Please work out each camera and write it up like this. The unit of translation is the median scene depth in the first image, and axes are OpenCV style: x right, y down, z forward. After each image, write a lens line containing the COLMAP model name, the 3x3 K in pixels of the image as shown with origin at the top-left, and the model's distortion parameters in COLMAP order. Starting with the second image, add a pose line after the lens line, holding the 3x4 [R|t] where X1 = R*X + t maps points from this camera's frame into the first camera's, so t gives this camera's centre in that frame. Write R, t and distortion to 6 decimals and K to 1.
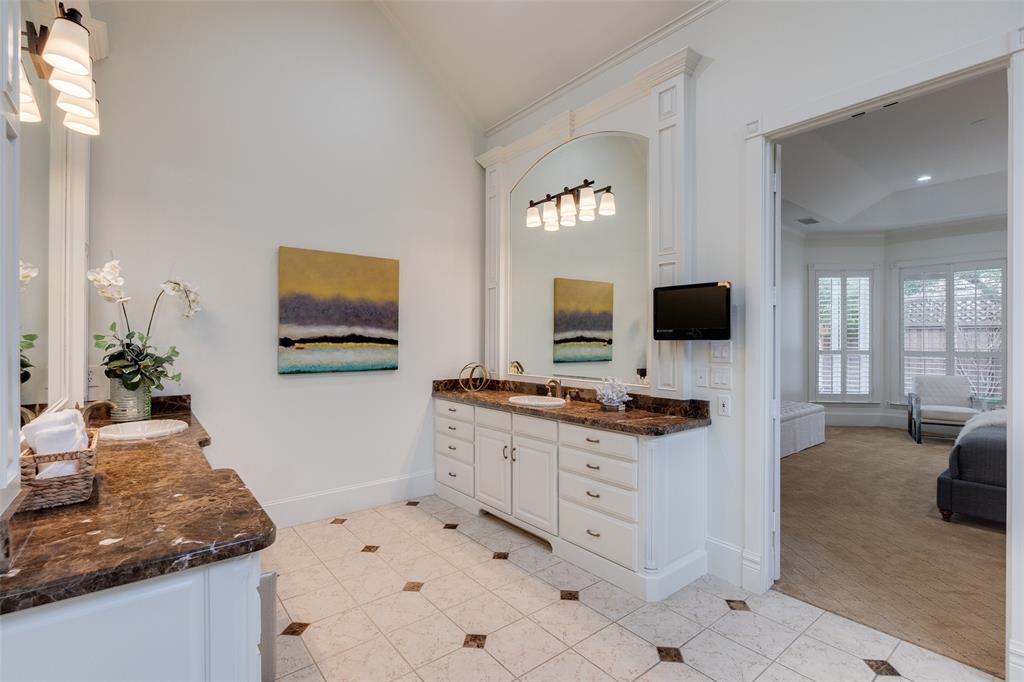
lens RADIAL K [[468.9, 0, 510.4], [0, 468.9, 341.6], [0, 0, 1]] dist [-0.001722, 0.000622]
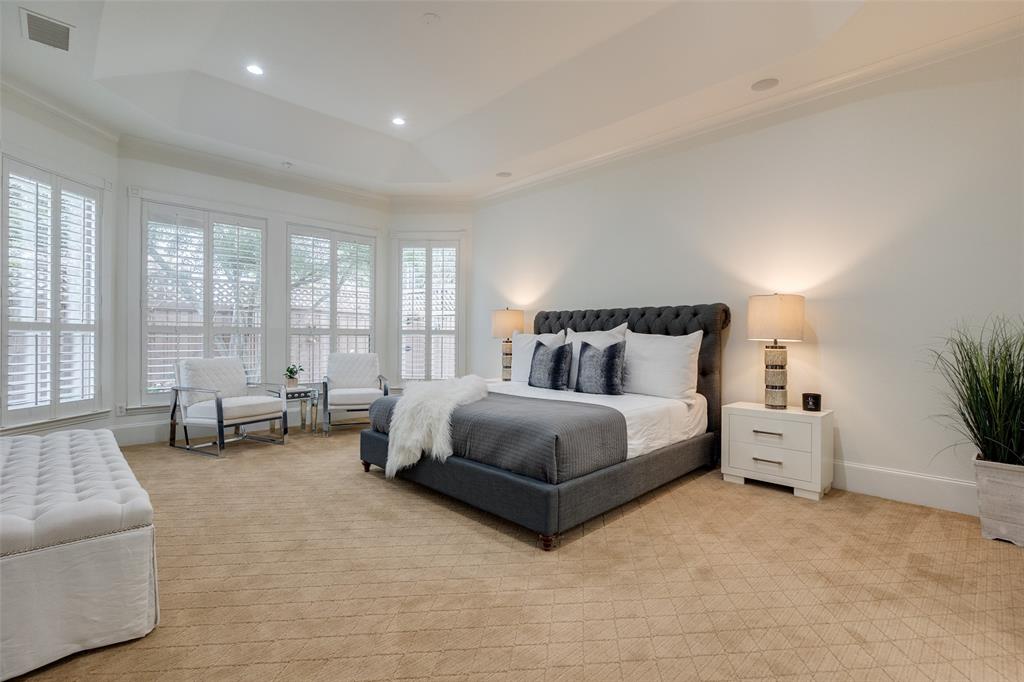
lens RADIAL K [[468.9, 0, 511.0], [0, 468.9, 342.3], [0, 0, 1]] dist [-0.001722, 0.000622]
pose [[-0.104223, -0.016857, 0.994411, 0.125169], [-0.001147, 0.999858, 0.016829, 0.031880], [-0.994553, 0.000614, -0.104227, 0.563627]]
